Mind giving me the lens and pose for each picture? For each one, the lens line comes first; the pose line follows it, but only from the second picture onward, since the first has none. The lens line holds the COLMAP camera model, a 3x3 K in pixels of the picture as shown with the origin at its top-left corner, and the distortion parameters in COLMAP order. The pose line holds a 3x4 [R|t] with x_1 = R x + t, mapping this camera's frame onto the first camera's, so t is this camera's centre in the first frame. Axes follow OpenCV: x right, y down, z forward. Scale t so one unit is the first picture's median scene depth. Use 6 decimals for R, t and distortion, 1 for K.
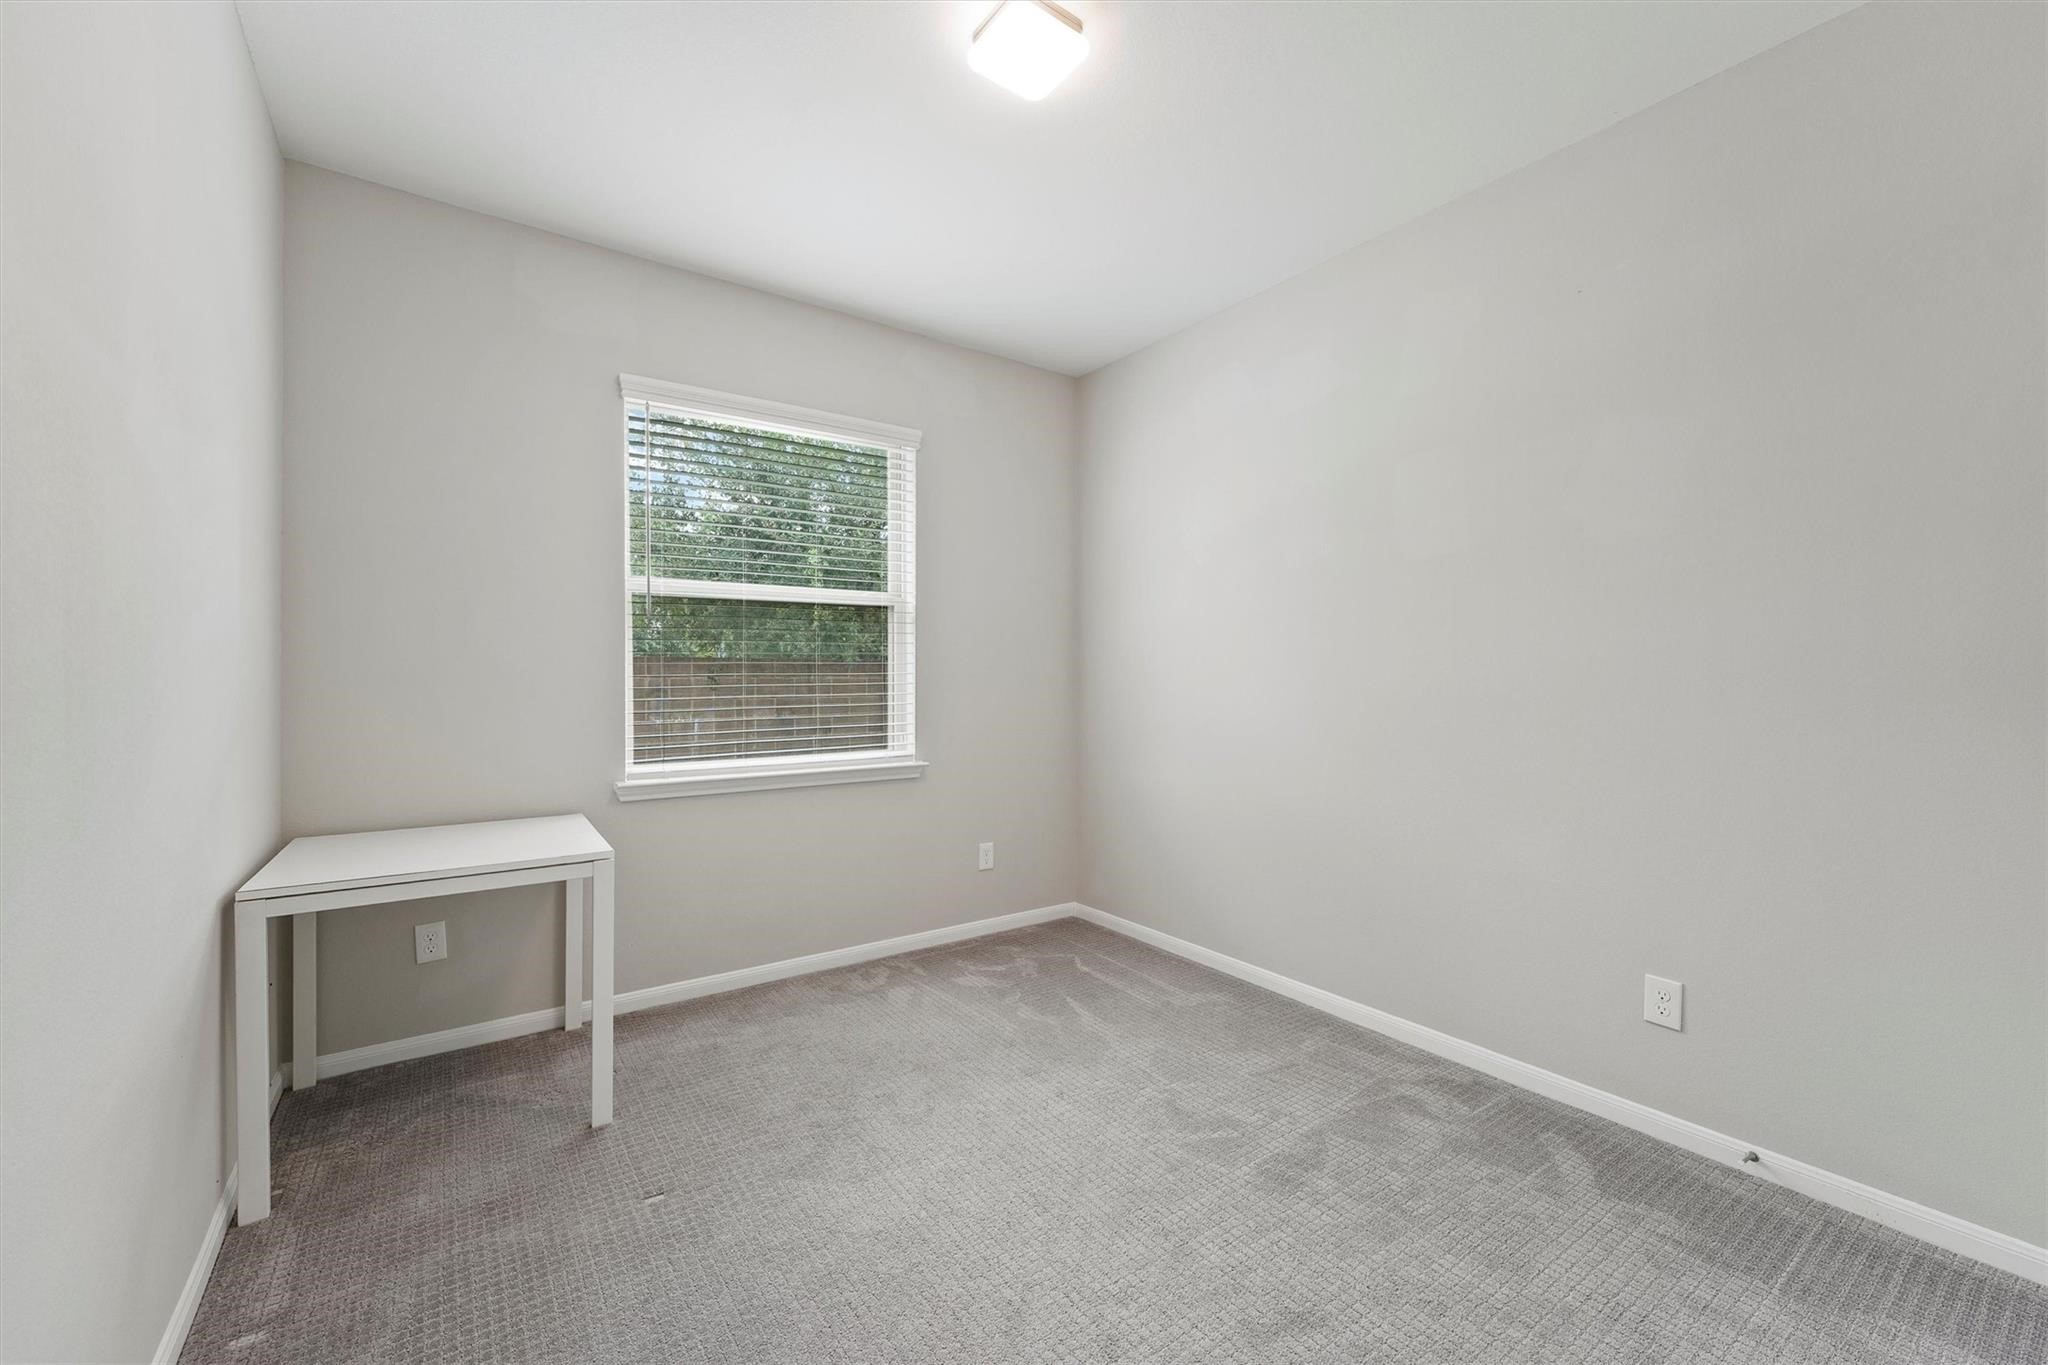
lens RADIAL K [[813.0, 0, 1024.0], [0, 813.0, 682.5], [0, 0, 1]] dist [0.012170, -0.000069]
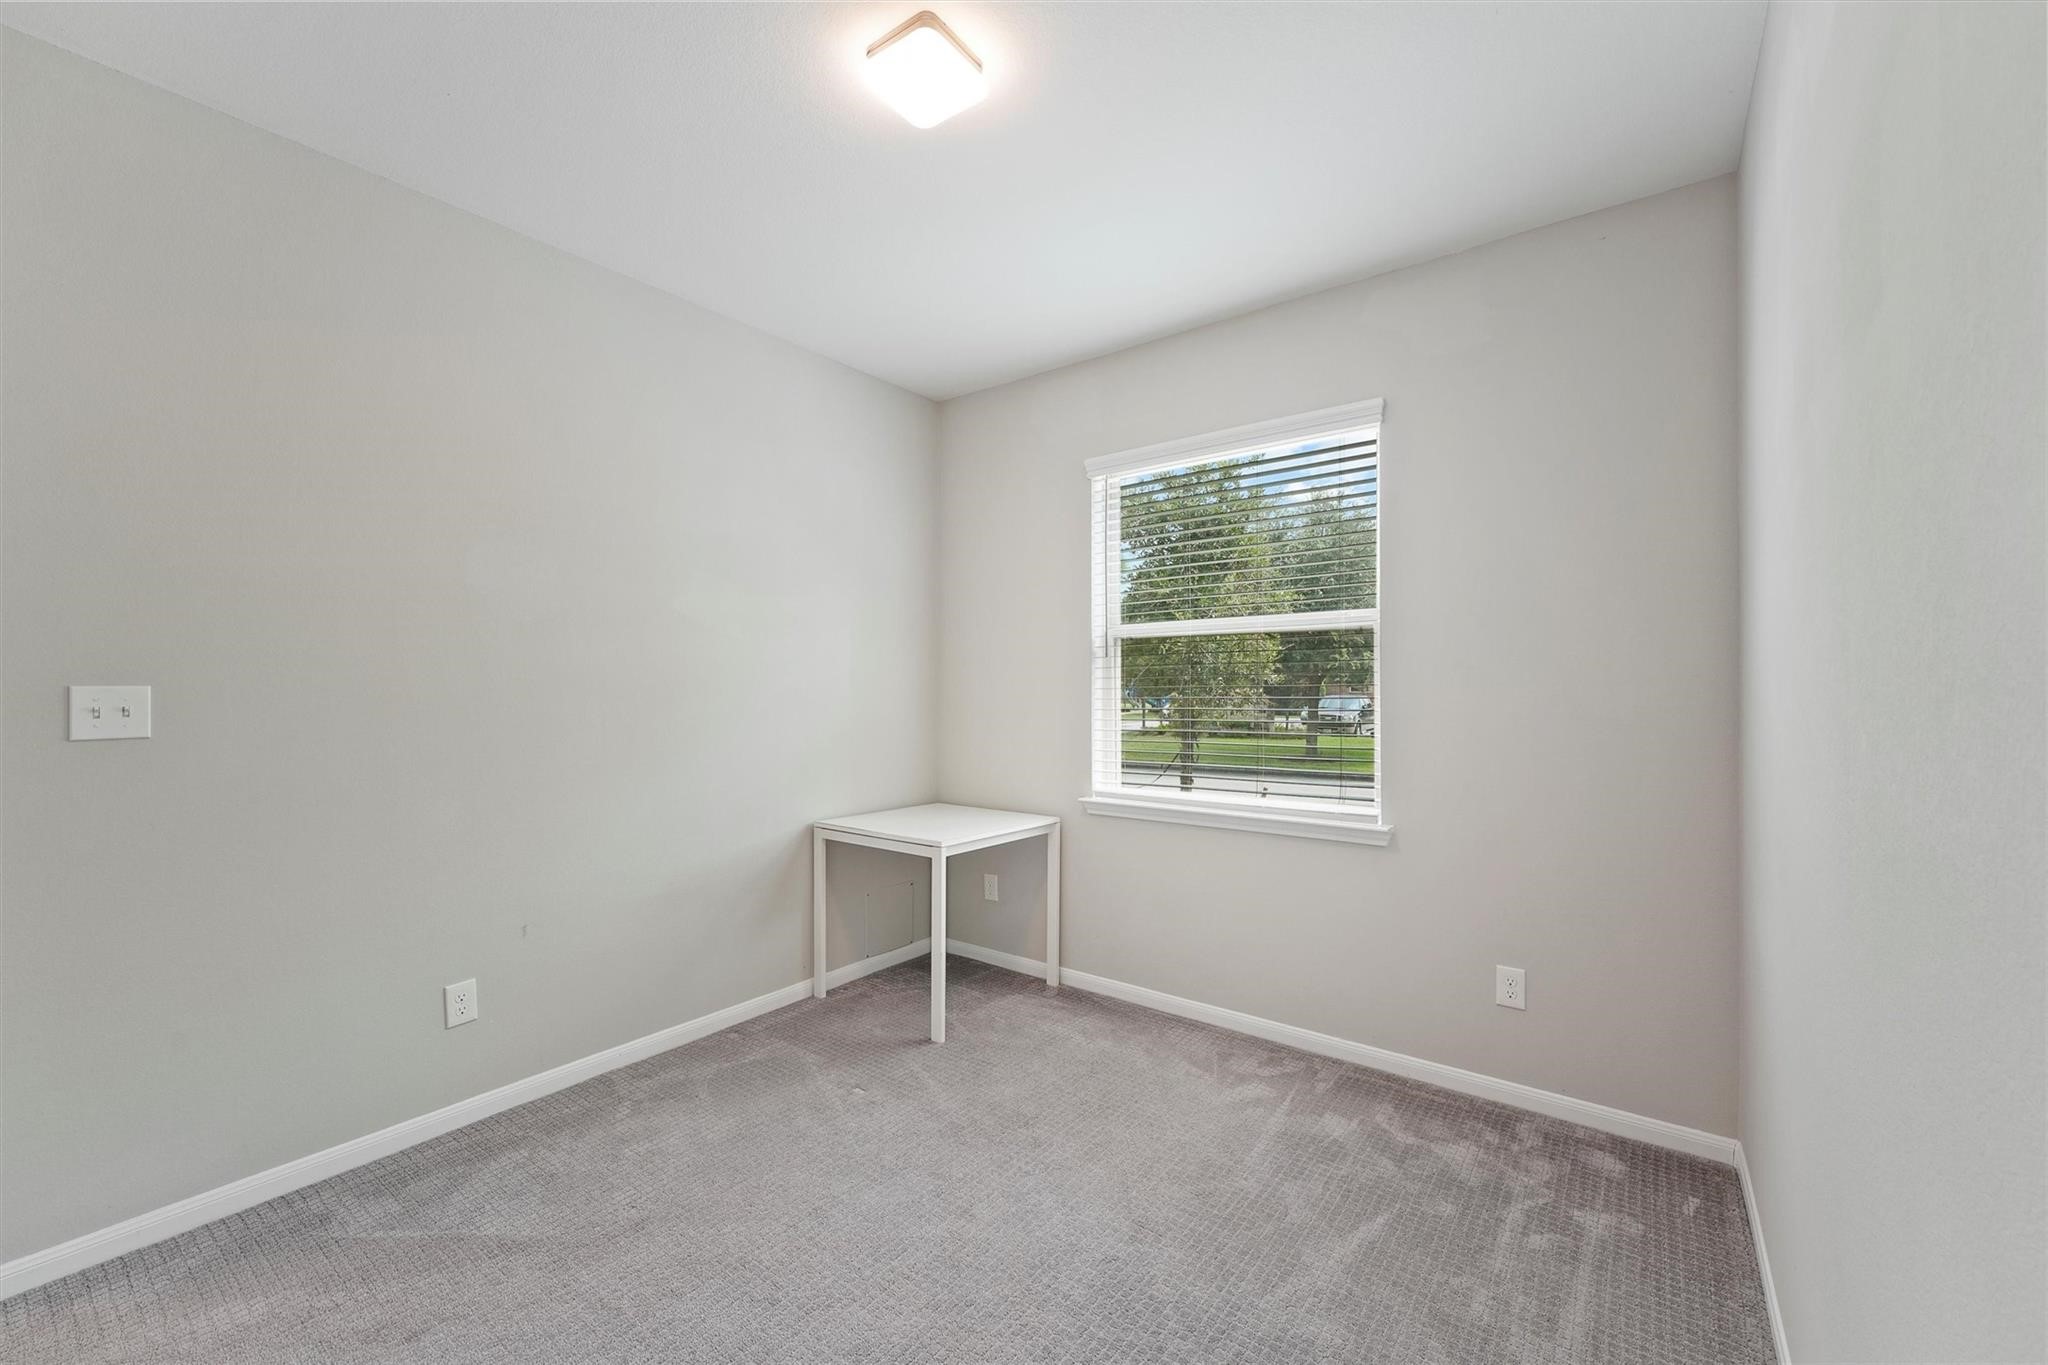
lens RADIAL K [[813.0, 0, 1024.0], [0, 813.0, 682.5], [0, 0, 1]] dist [0.012170, -0.000069]
pose [[0.304488, -0.007379, -0.952488, 0.568819], [-0.007920, 0.999916, -0.010278, -0.031416], [0.952483, 0.010673, 0.304404, 0.495697]]
